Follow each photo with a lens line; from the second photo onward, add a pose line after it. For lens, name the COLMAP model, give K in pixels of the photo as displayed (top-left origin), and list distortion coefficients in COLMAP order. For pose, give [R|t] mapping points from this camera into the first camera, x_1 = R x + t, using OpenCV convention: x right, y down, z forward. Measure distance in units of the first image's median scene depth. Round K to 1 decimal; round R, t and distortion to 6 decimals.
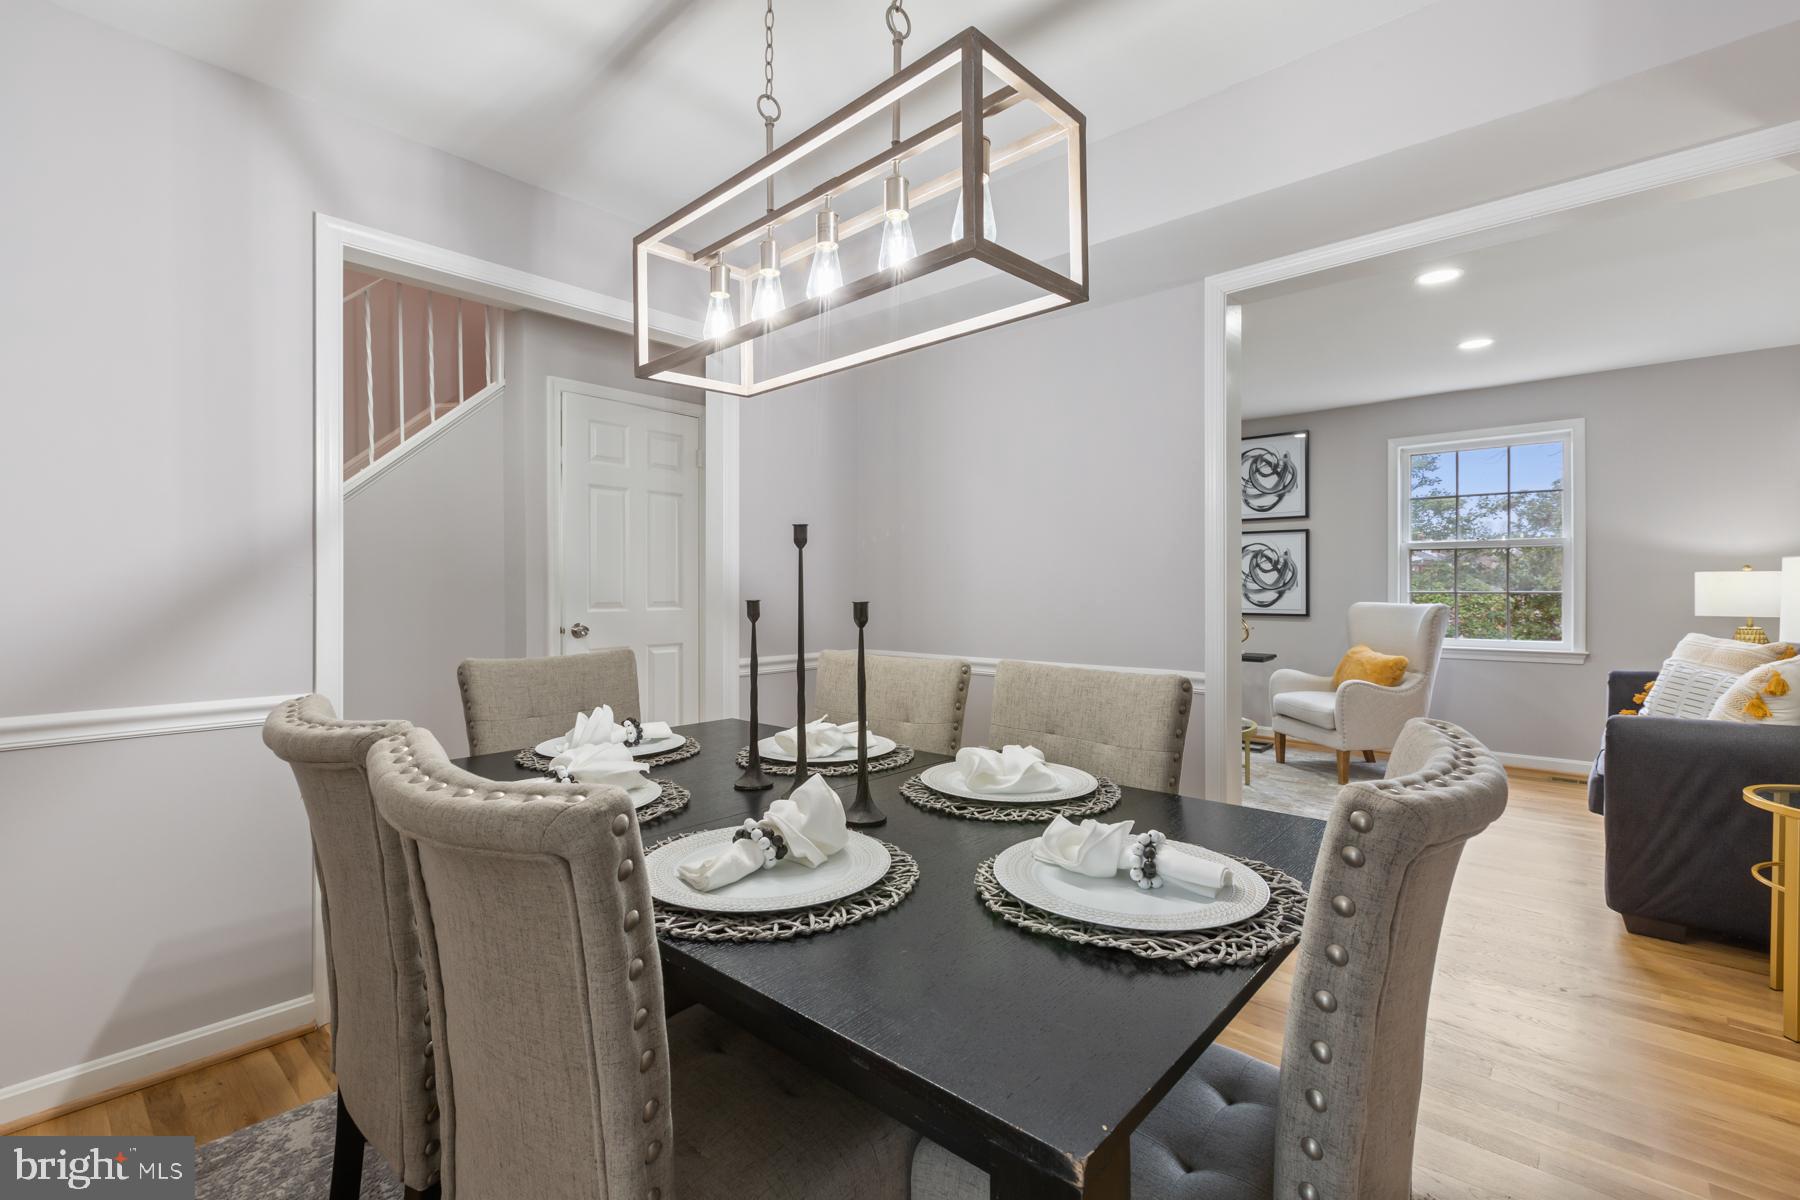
lens RADIAL K [[811.2, 0, 897.7], [0, 811.2, 602.3], [0, 0, 1]] dist [0.001662, -0.000981]
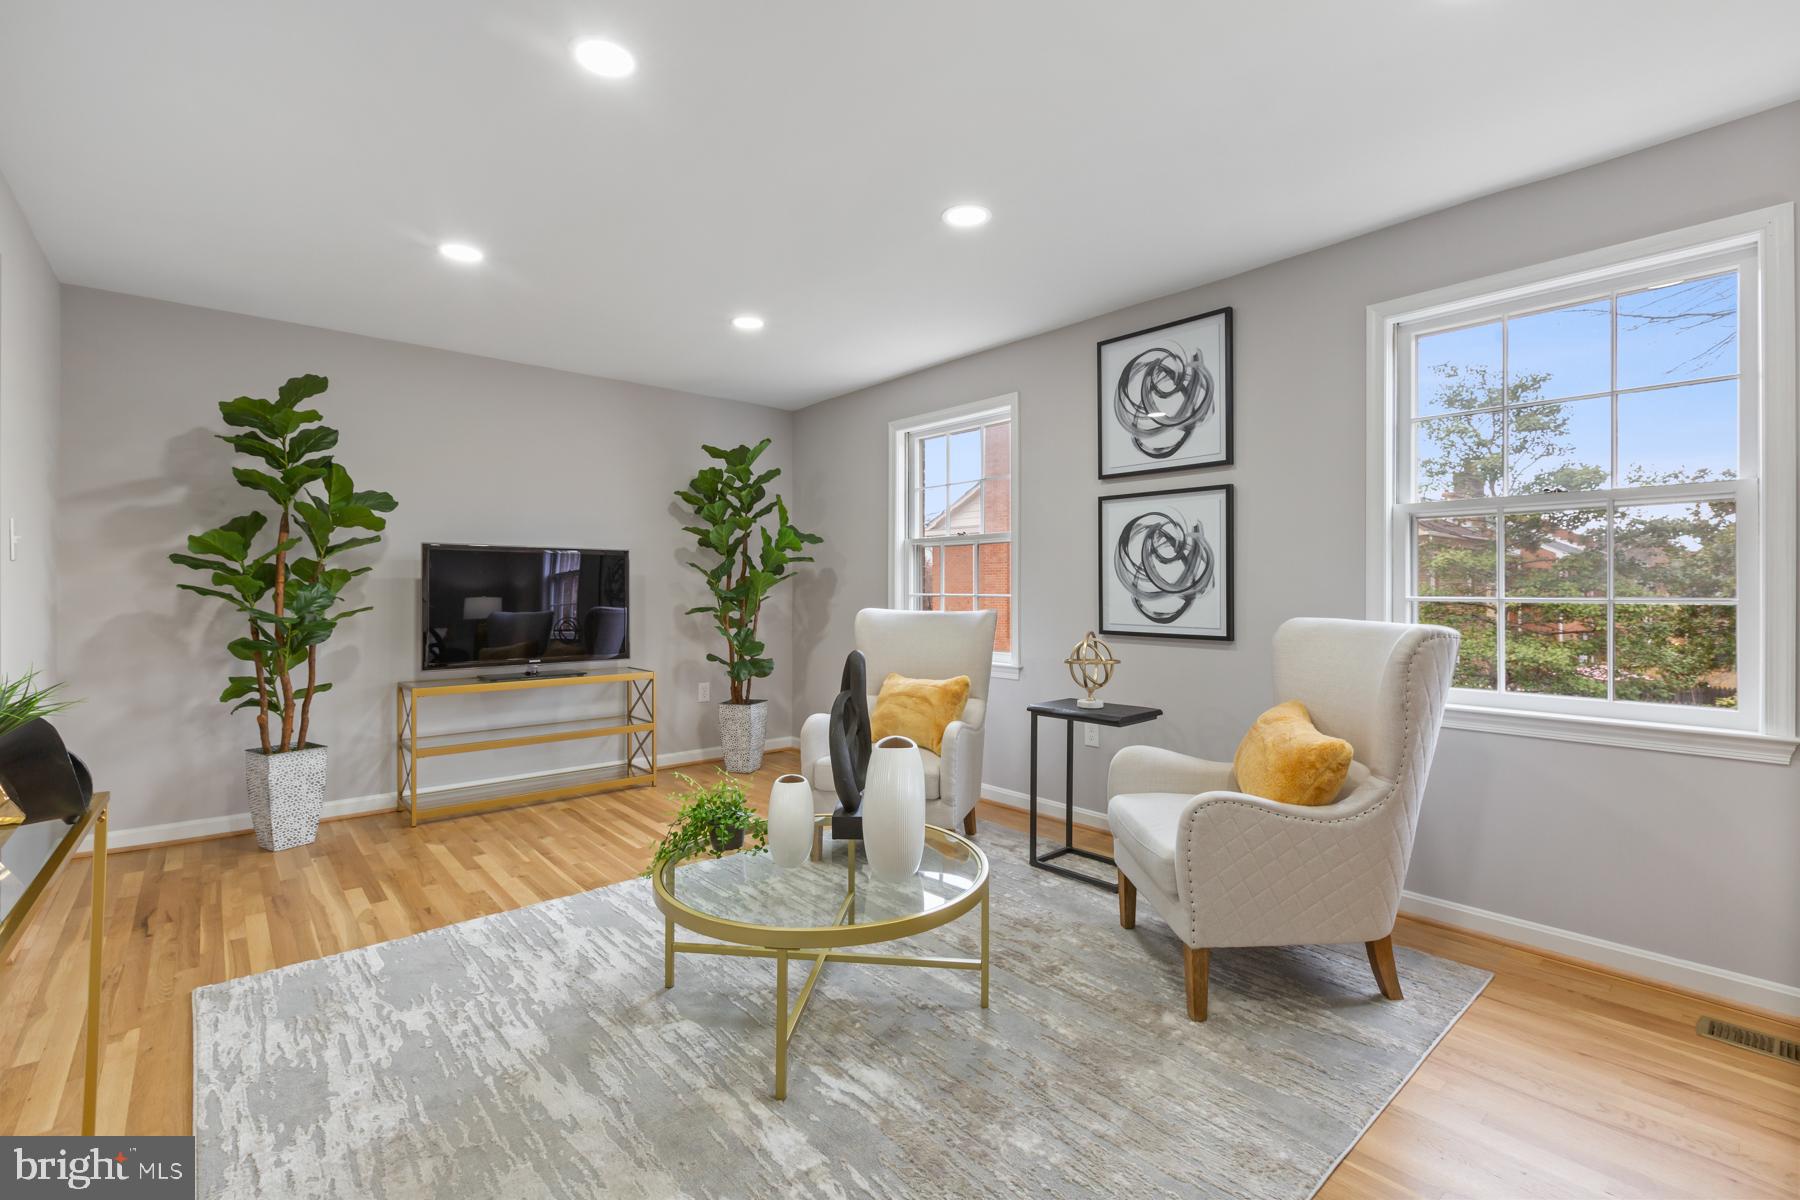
lens RADIAL K [[811.2, 0, 897.4], [0, 811.2, 600.8], [0, 0, 1]] dist [0.001662, -0.000981]
pose [[0.992003, 0.002771, -0.126188, 0.344536], [-0.002937, 0.999995, -0.001128, -0.008671], [0.126184, 0.001490, 0.992006, 0.411555]]
